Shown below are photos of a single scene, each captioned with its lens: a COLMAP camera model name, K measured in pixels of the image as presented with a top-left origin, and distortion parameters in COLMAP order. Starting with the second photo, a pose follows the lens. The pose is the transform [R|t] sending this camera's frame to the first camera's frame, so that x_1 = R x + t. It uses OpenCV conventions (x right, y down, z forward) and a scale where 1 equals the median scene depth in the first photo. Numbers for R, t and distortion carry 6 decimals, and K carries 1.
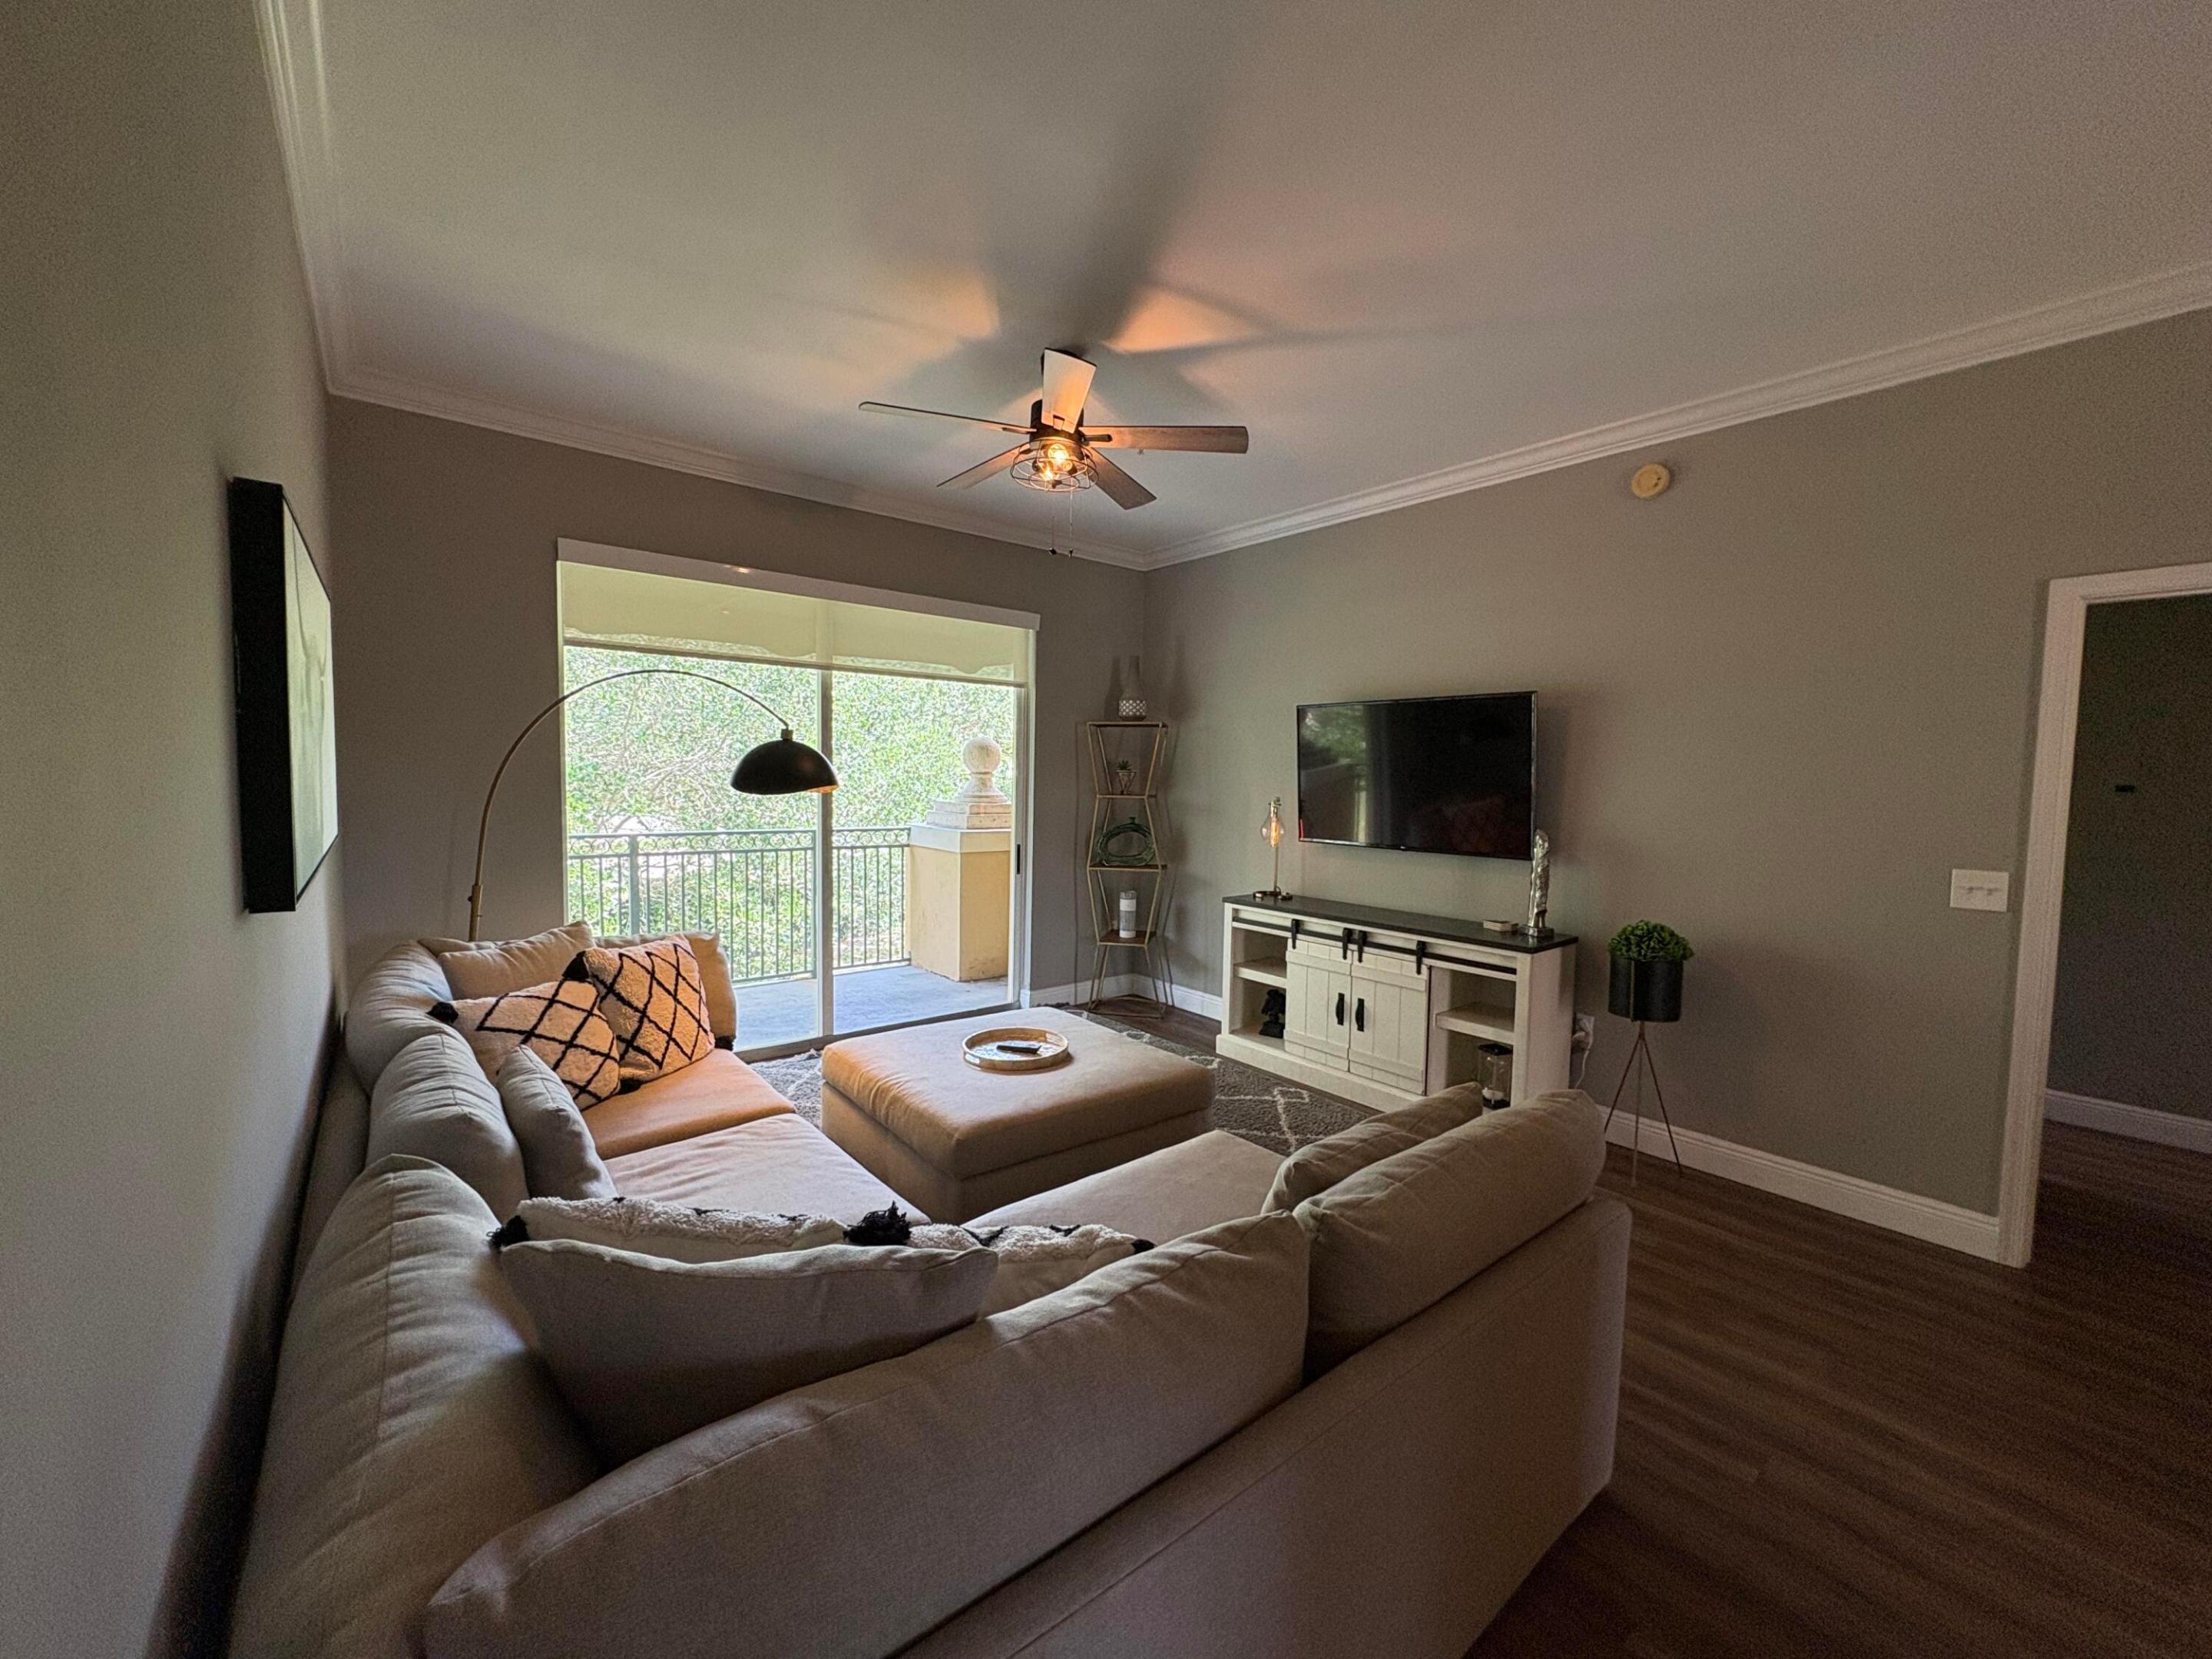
lens RADIAL K [[872.8, 0, 1106.0], [0, 872.8, 829.5], [0, 0, 1]] dist [-0.011146, -0.000004]
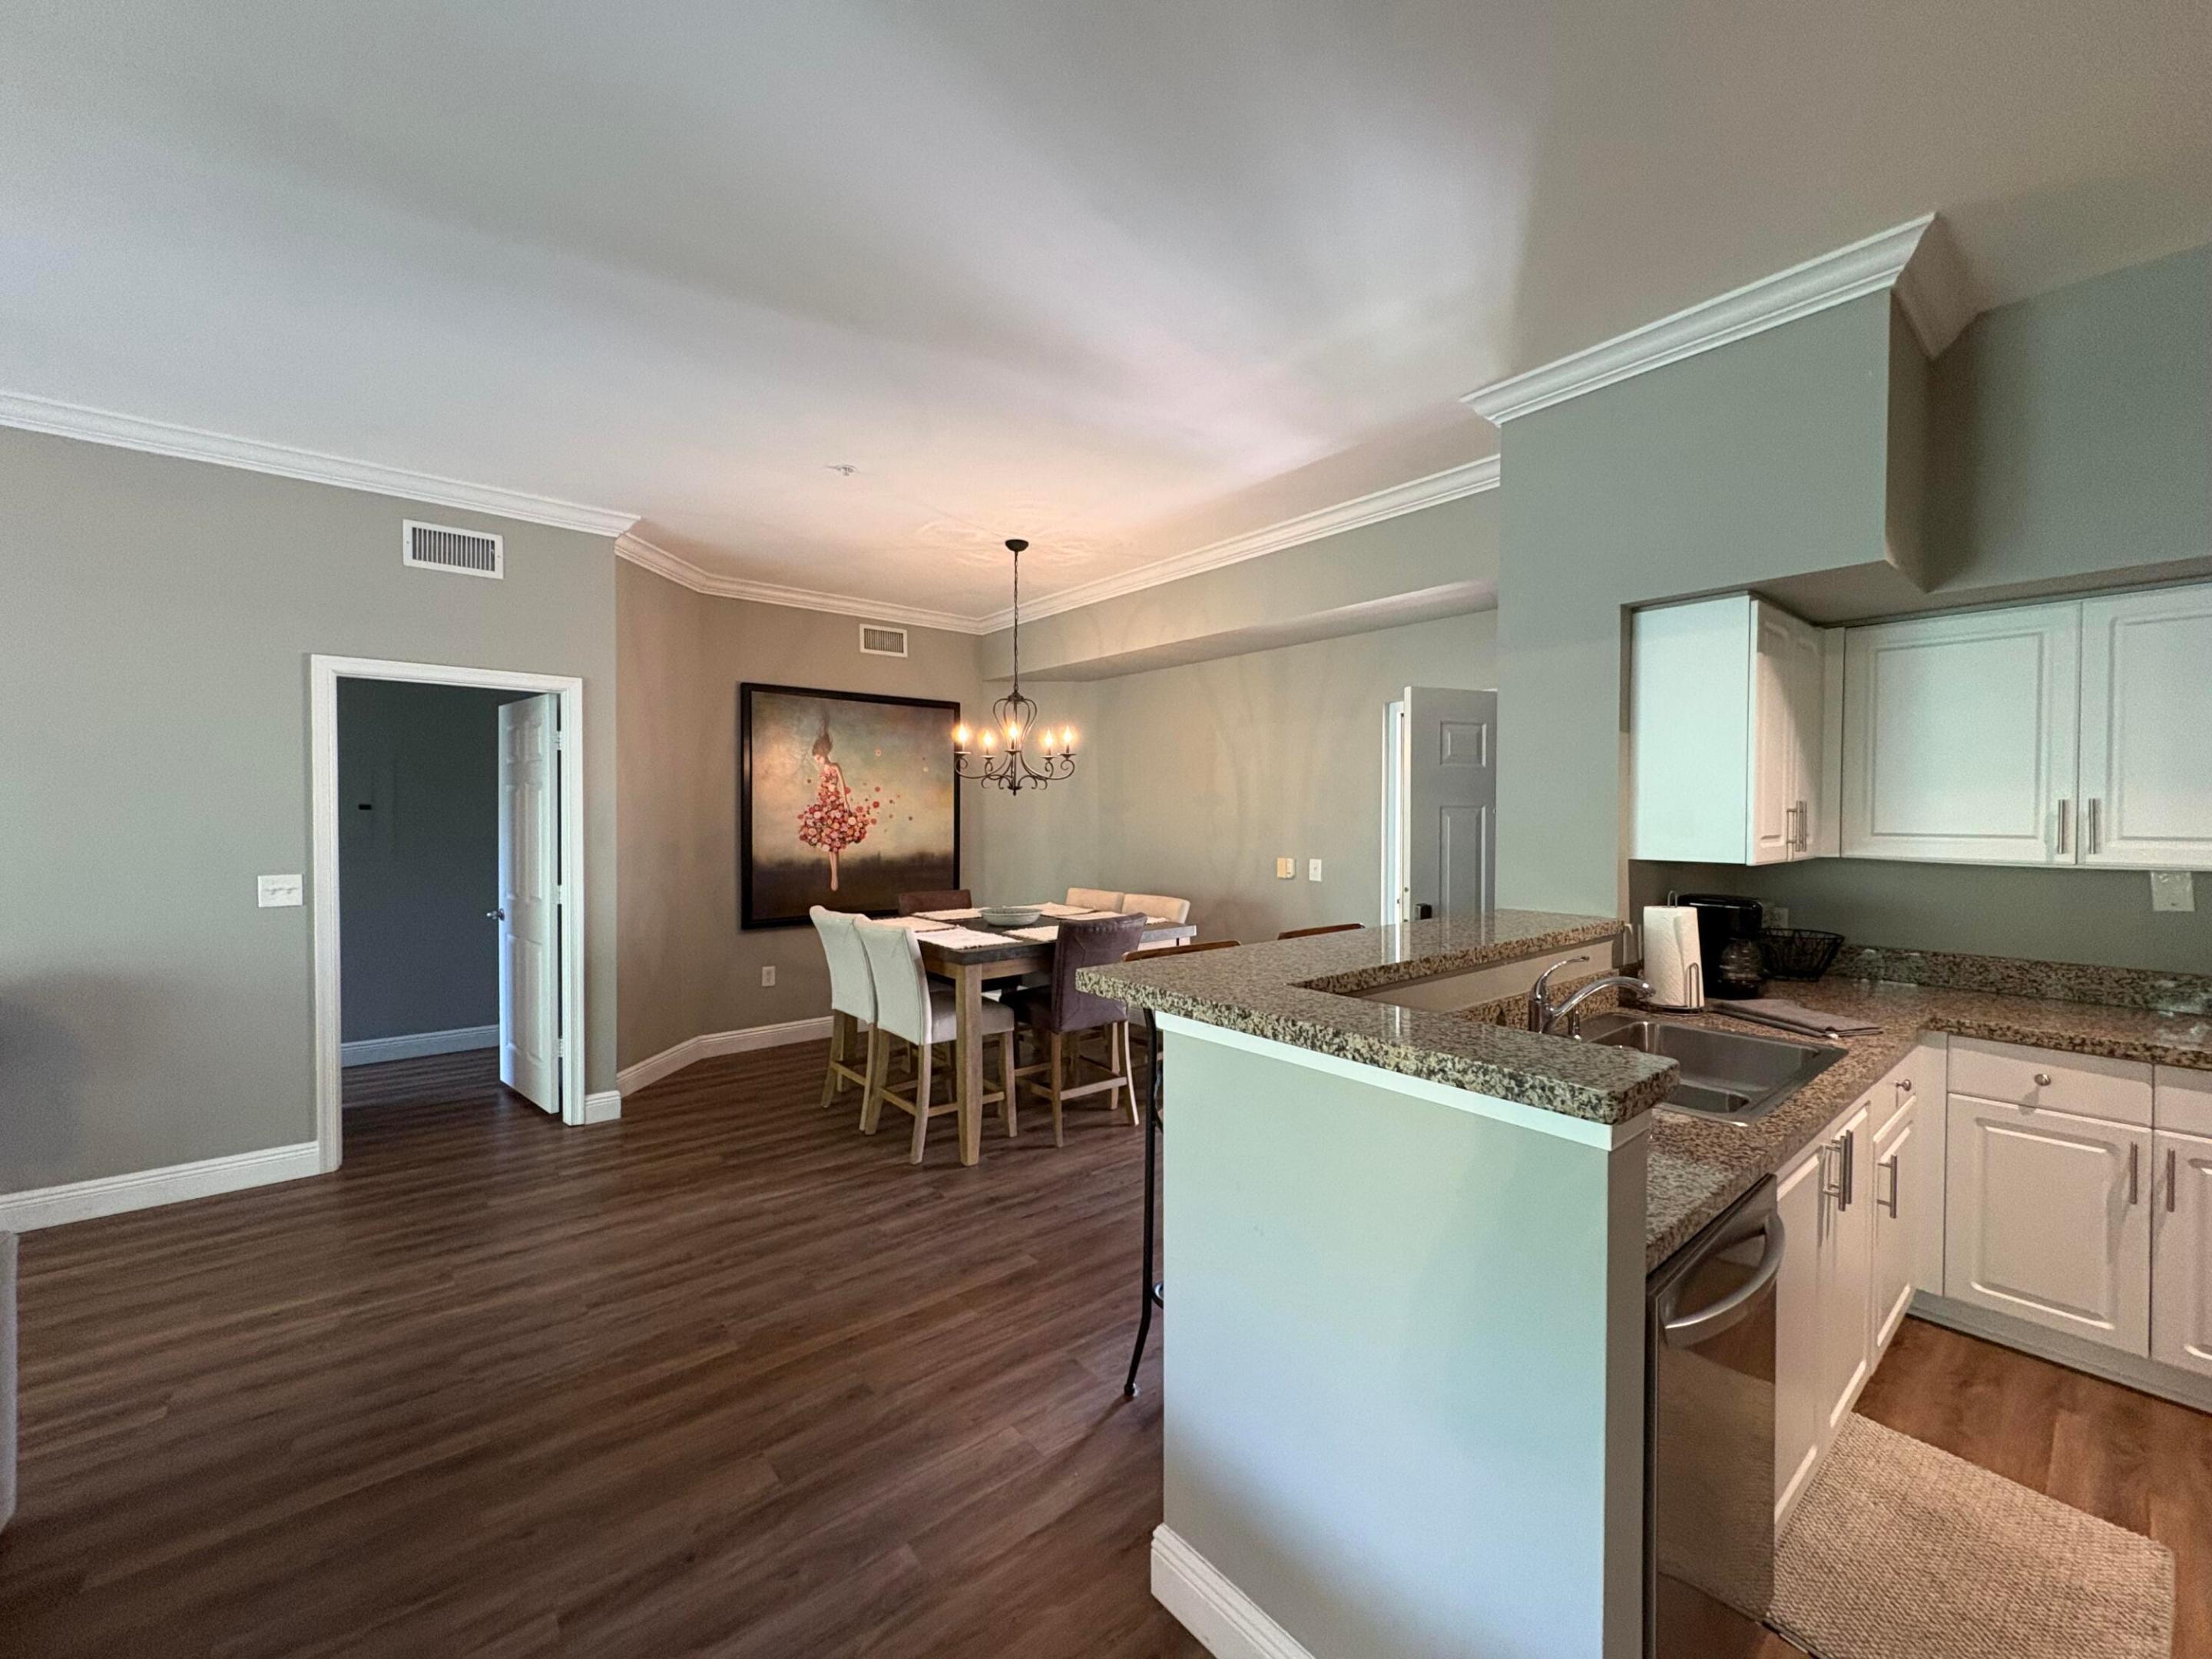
lens RADIAL K [[875.4, 0, 1104.7], [0, 875.4, 827.1], [0, 0, 1]] dist [-0.000928, 0.000315]
pose [[-0.005408, -0.036333, 0.999325, -0.254399], [0.058834, 0.997597, 0.036589, 0.000937], [-0.998253, 0.058992, -0.003257, -0.193711]]
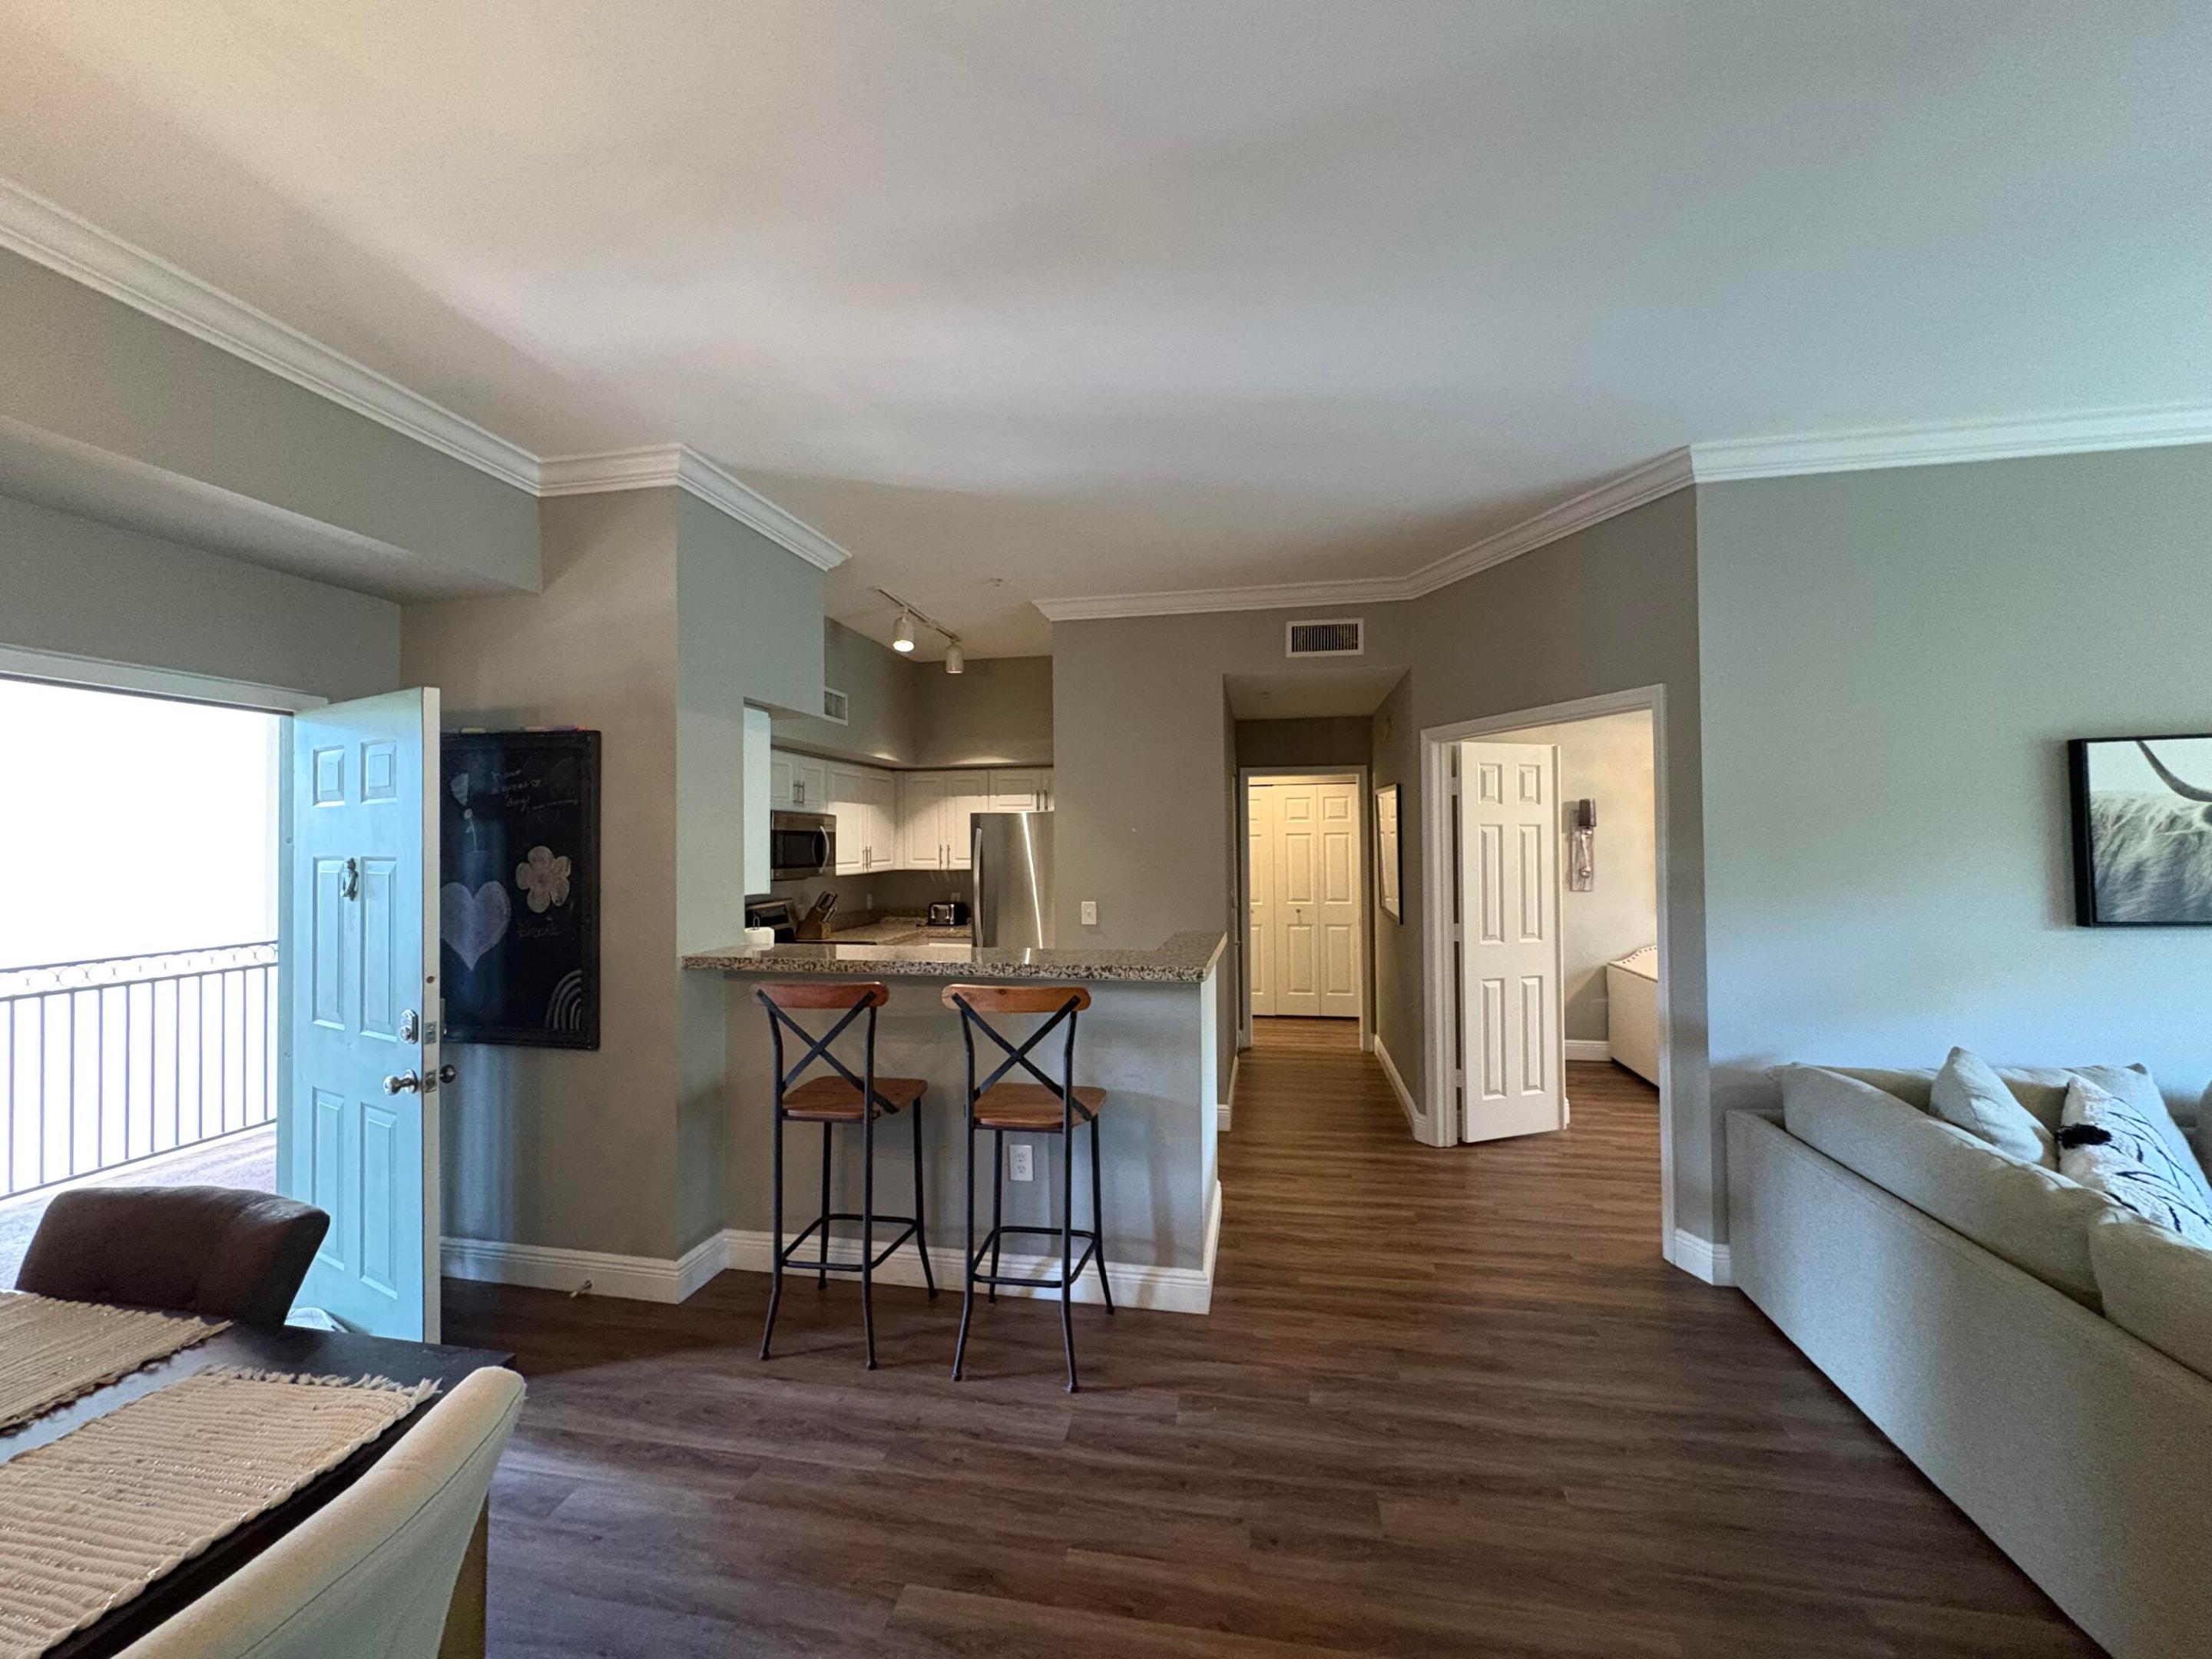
lens RADIAL K [[875.4, 0, 1104.7], [0, 875.4, 827.1], [0, 0, 1]] dist [-0.000928, 0.000315]
pose [[-0.763807, -0.022644, -0.645048, 1.038996], [-0.045977, 0.998754, 0.019381, -0.037250], [0.643805, 0.044461, -0.763896, 0.459077]]
